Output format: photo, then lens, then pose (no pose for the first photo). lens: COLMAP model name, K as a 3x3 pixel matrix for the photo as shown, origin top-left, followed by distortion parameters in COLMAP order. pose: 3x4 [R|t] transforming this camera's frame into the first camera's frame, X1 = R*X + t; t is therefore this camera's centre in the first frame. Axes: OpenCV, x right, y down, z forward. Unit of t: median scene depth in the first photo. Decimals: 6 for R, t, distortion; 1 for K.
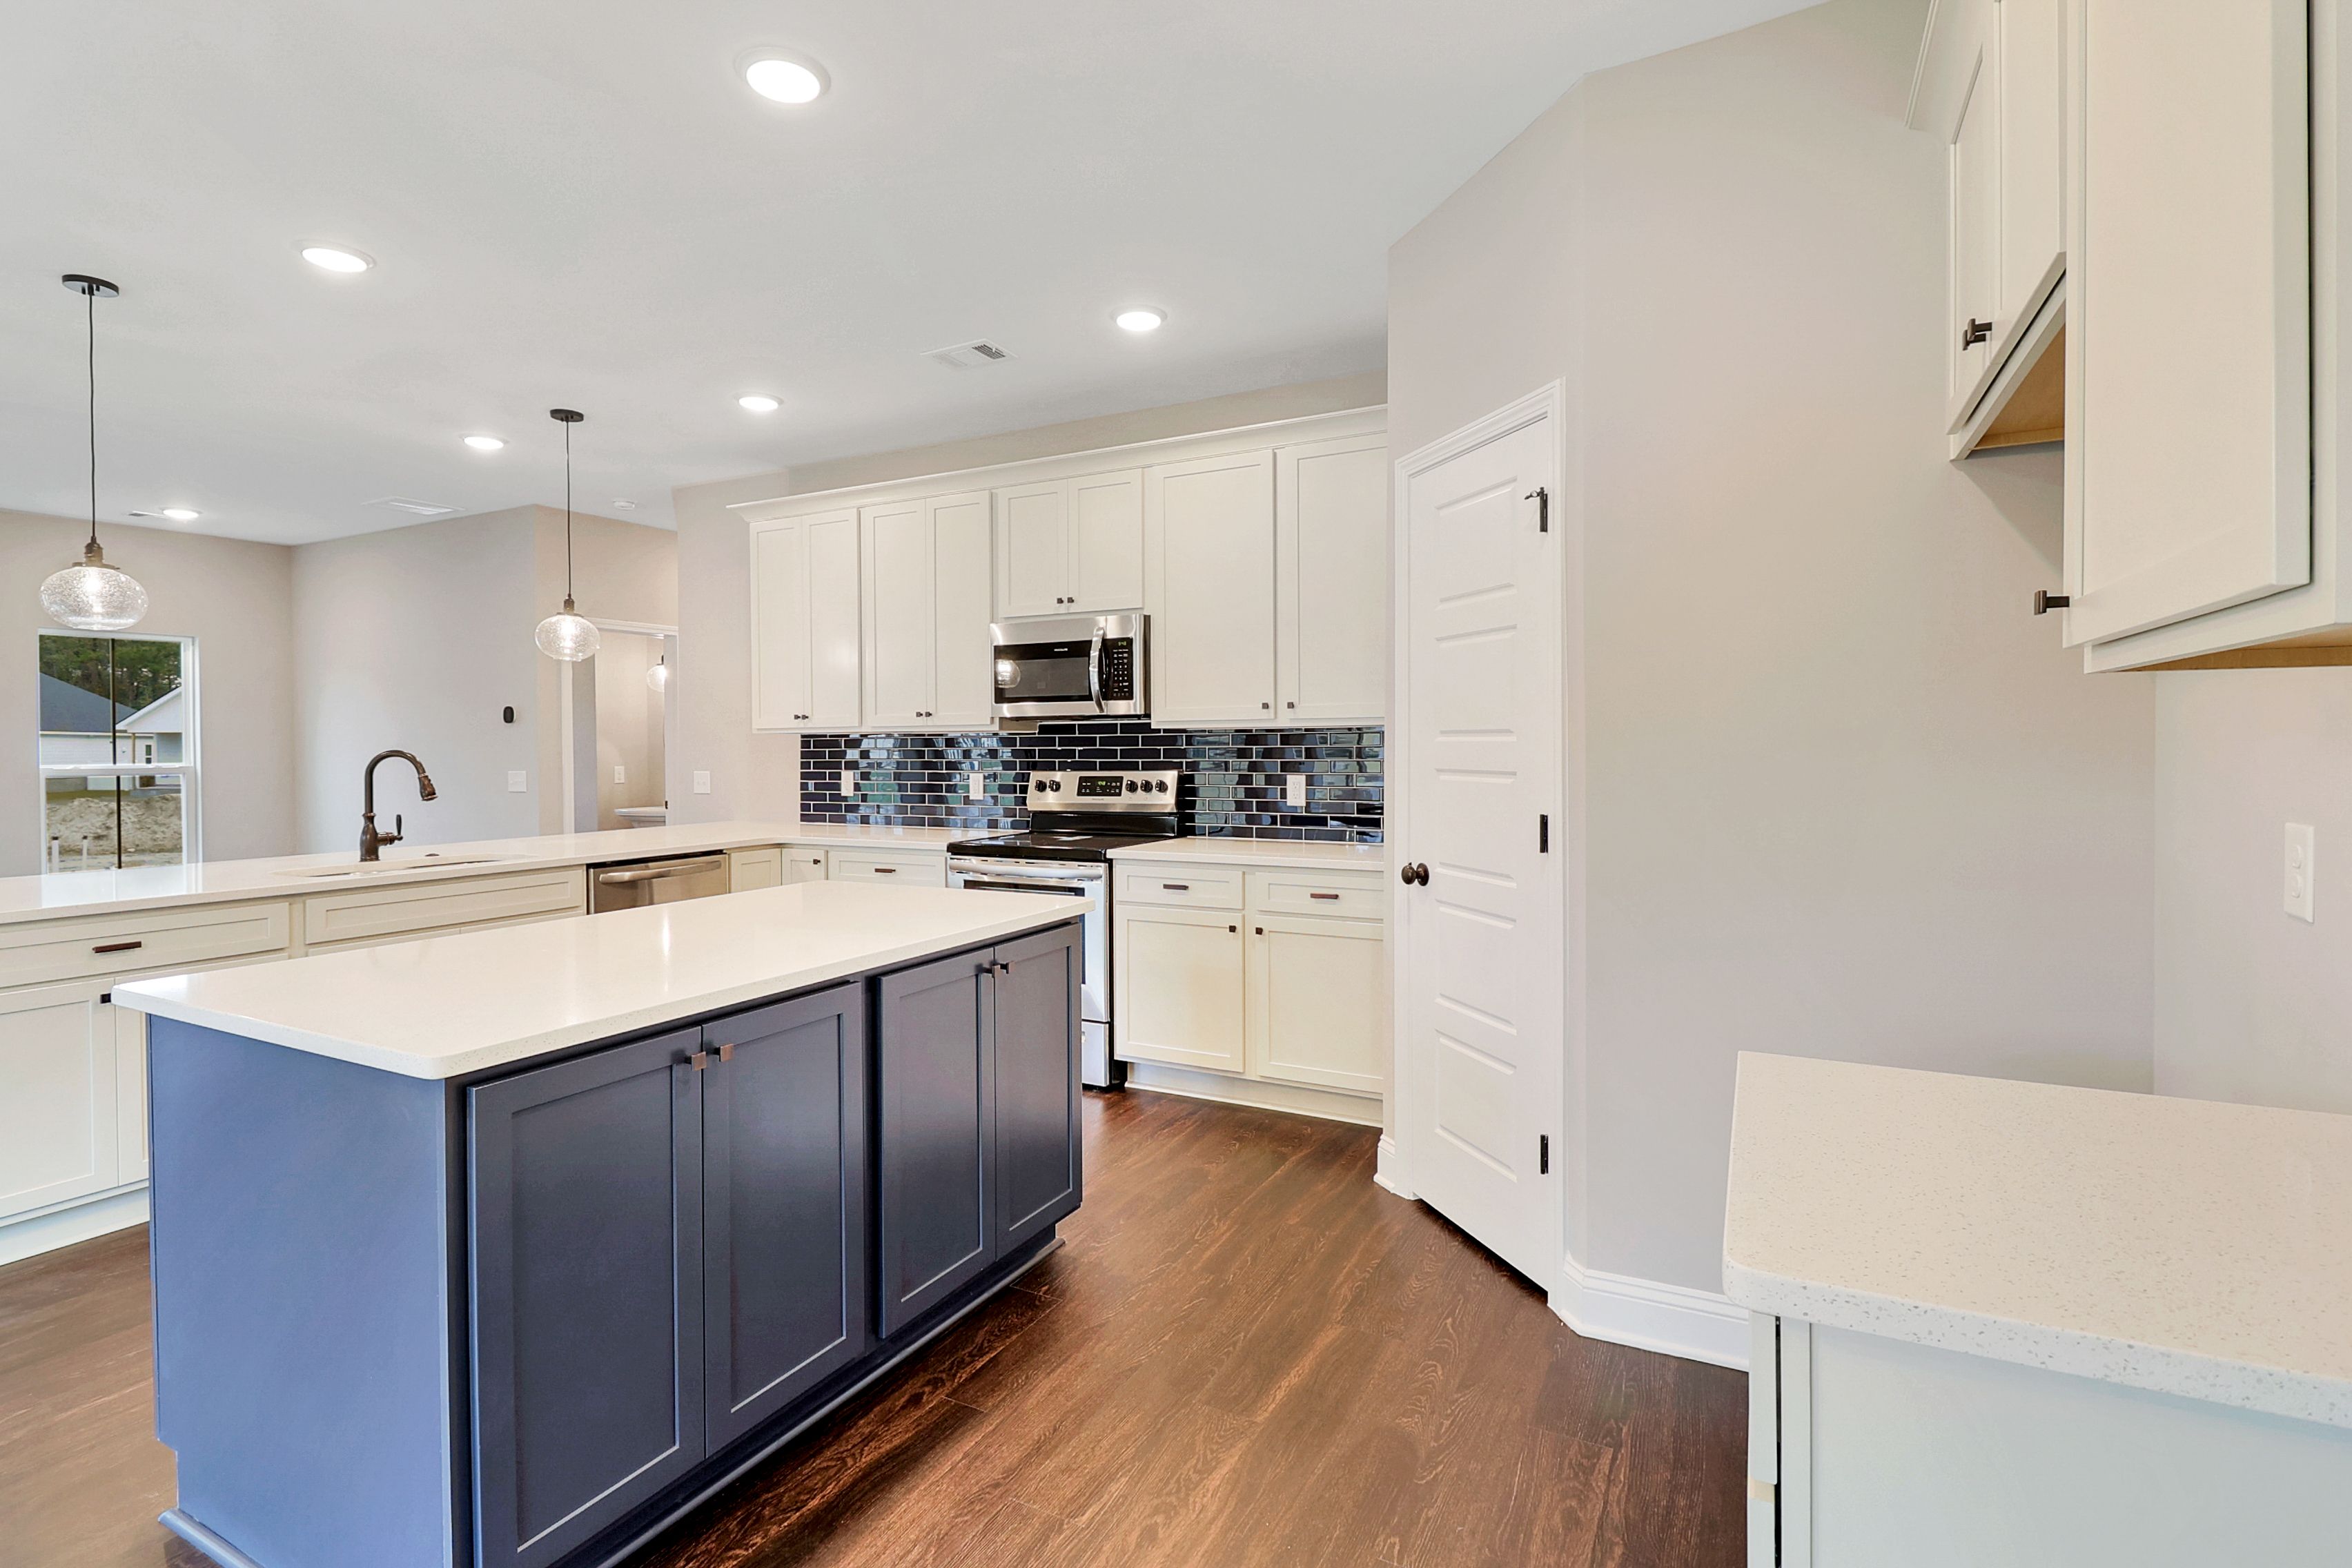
lens RADIAL K [[1105.2, 0, 1180.3], [0, 1105.2, 753.9], [0, 0, 1]] dist [0.002367, -0.003441]
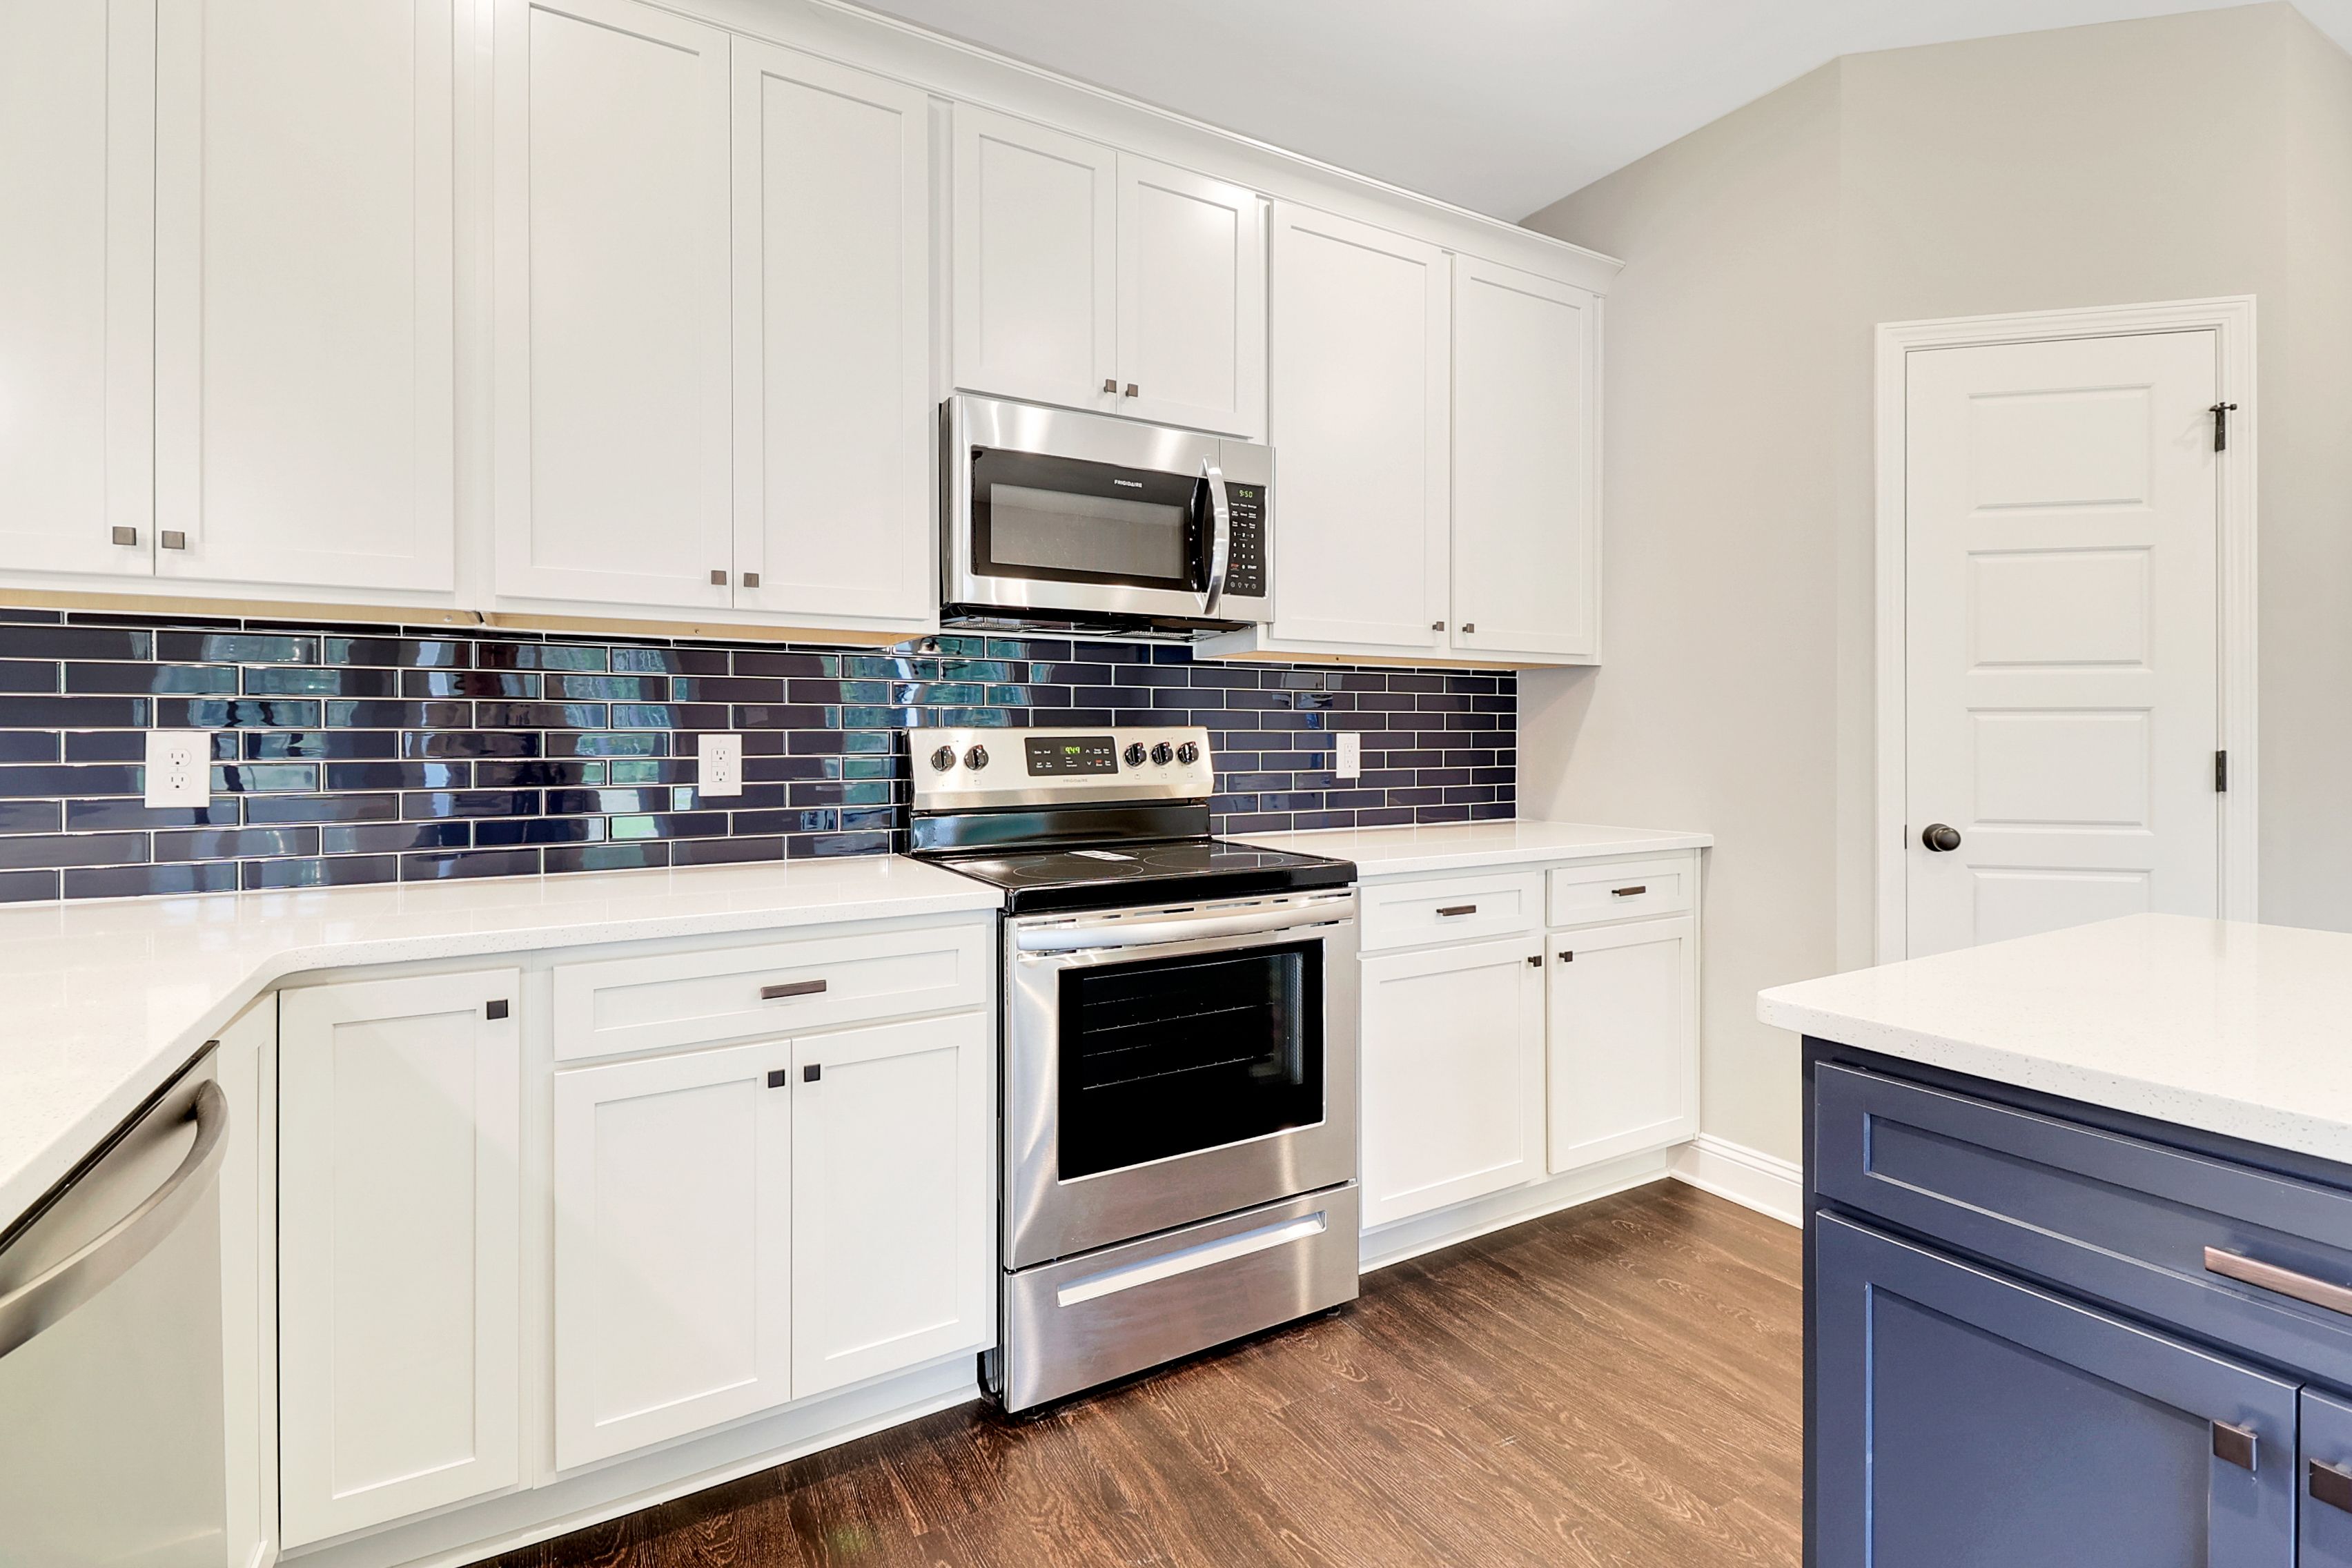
lens RADIAL K [[1105.2, 0, 1195.6], [0, 1105.2, 742.8], [0, 0, 1]] dist [0.002367, -0.003441]
pose [[0.518370, -0.000131, 0.855156, -0.574003], [0.004582, 0.999986, -0.002624, 0.028415], [-0.855144, 0.005278, 0.518363, 0.781875]]
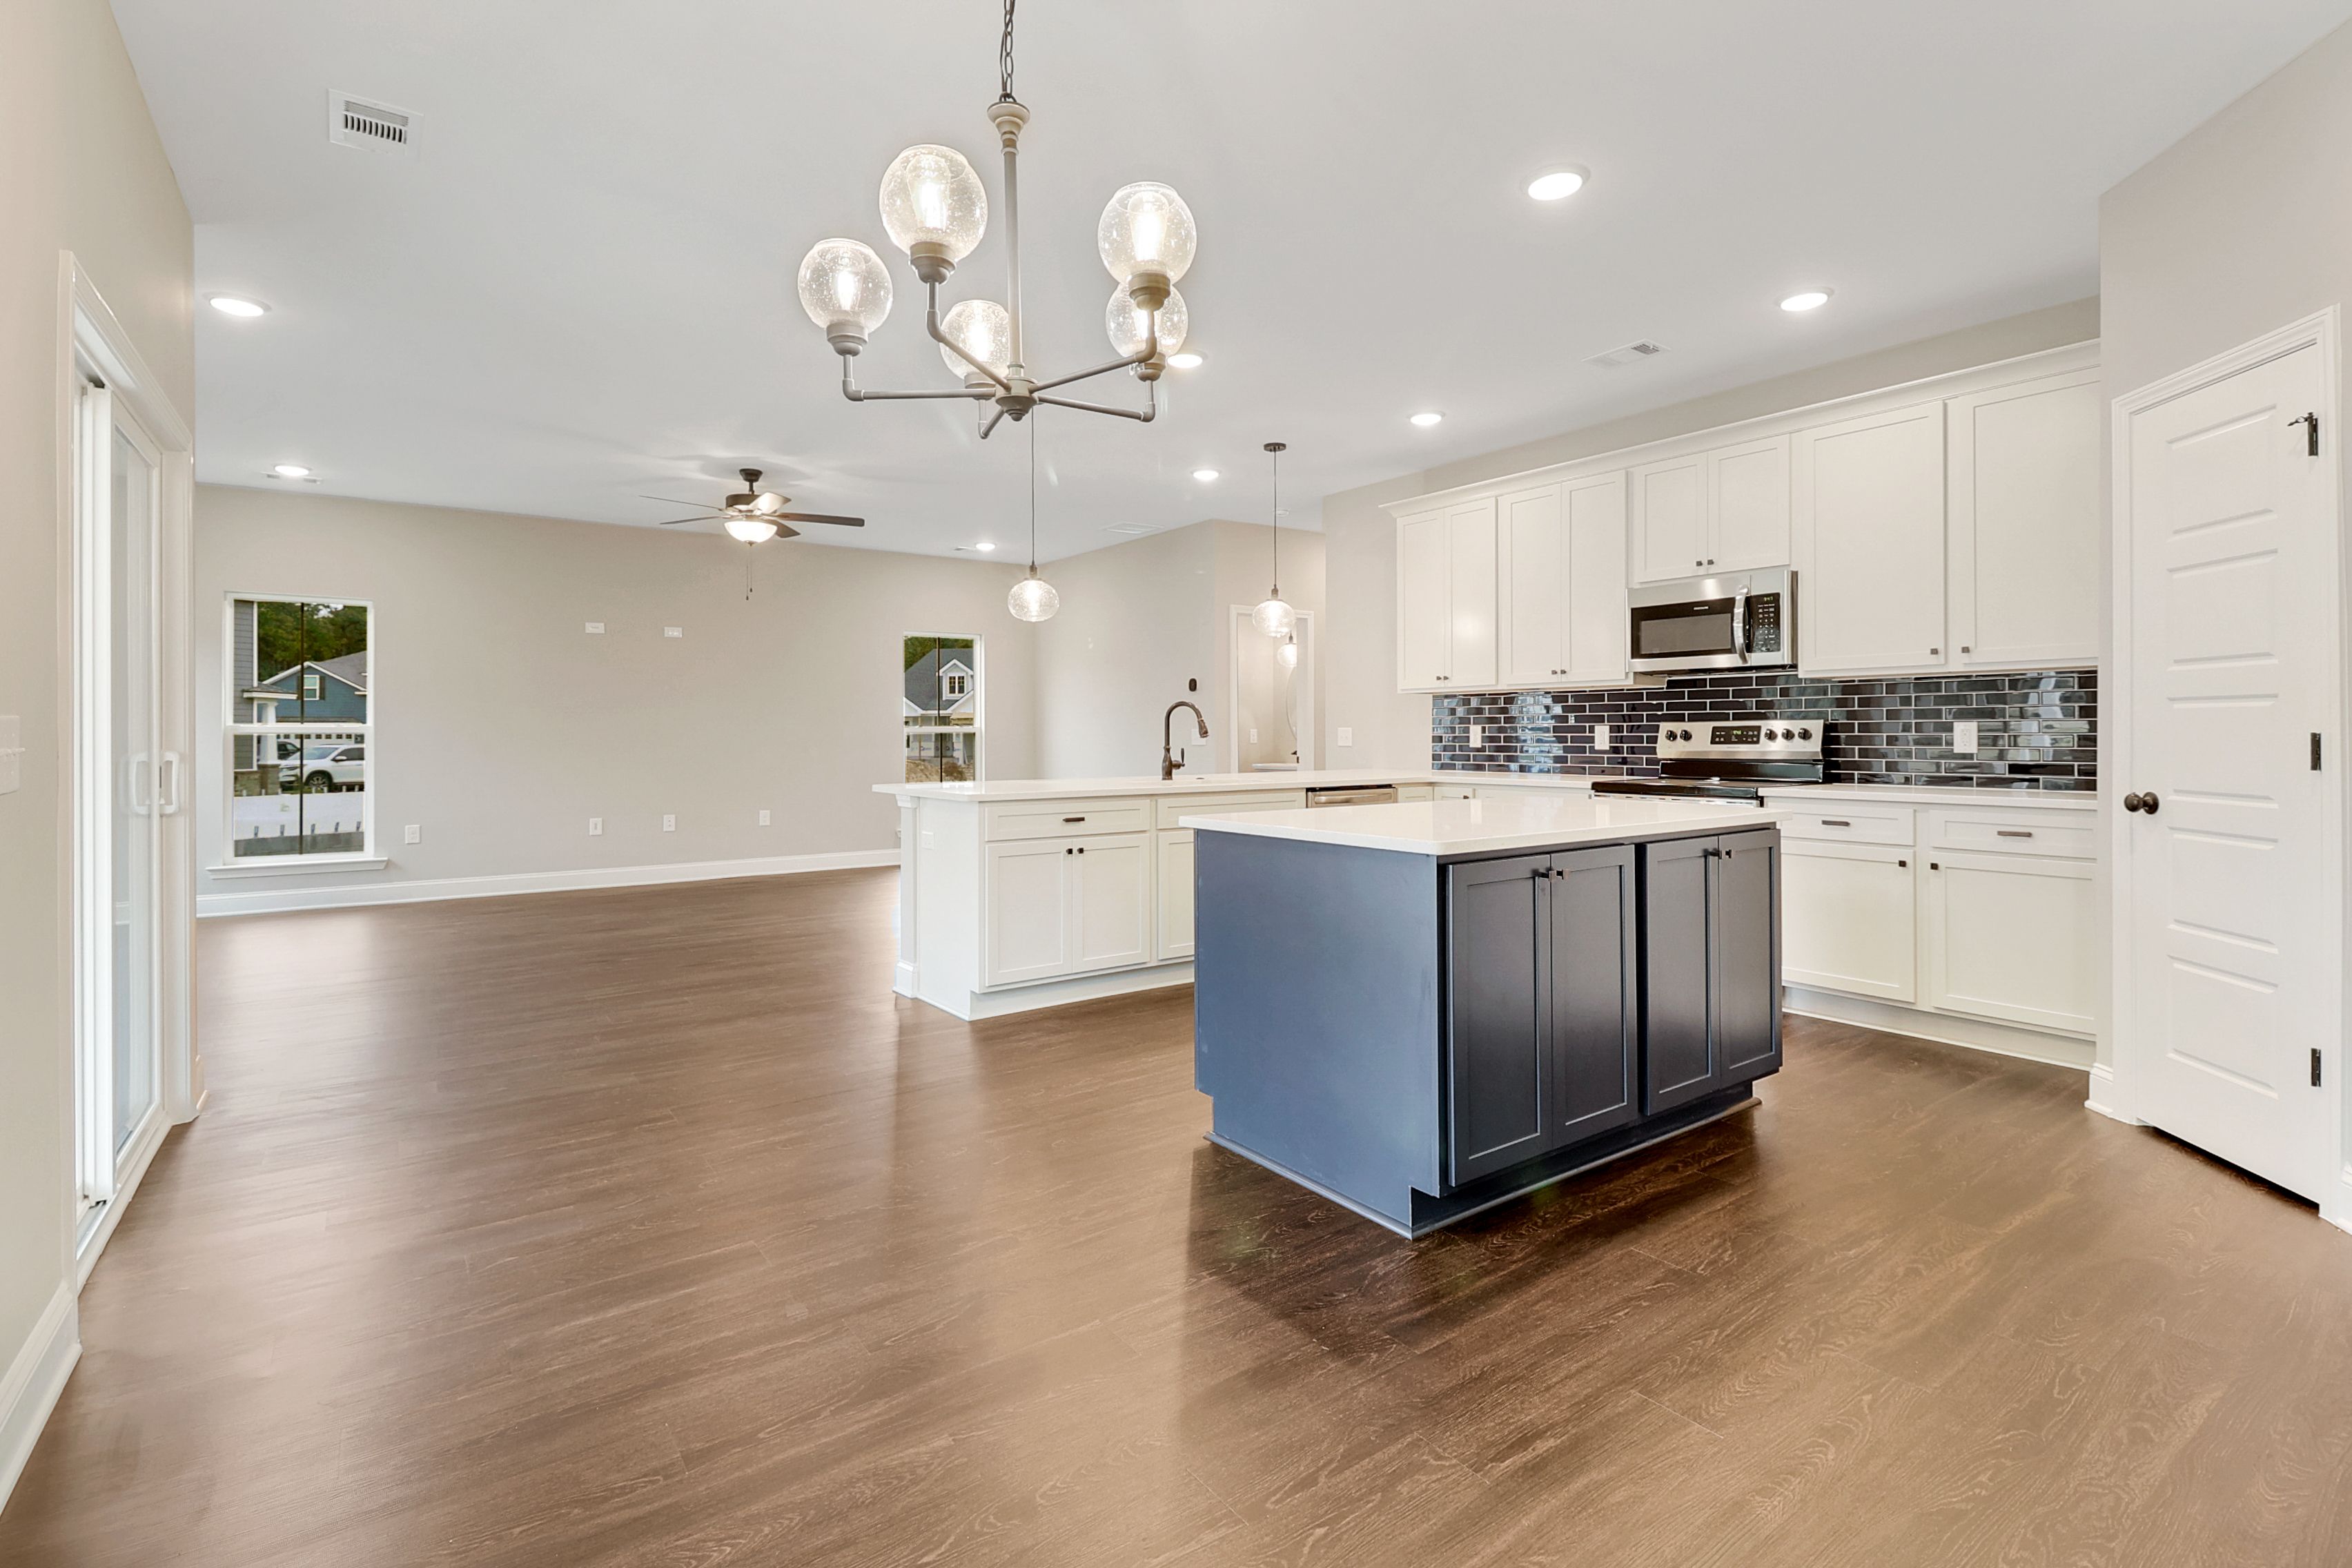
lens RADIAL K [[1105.2, 0, 1162.2], [0, 1105.2, 724.6], [0, 0, 1]] dist [0.002367, -0.003441]
pose [[0.892109, -0.000655, -0.451820, -0.097647], [-0.005163, 0.999919, -0.011642, 0.039668], [0.451791, 0.012719, 0.892033, -0.235046]]
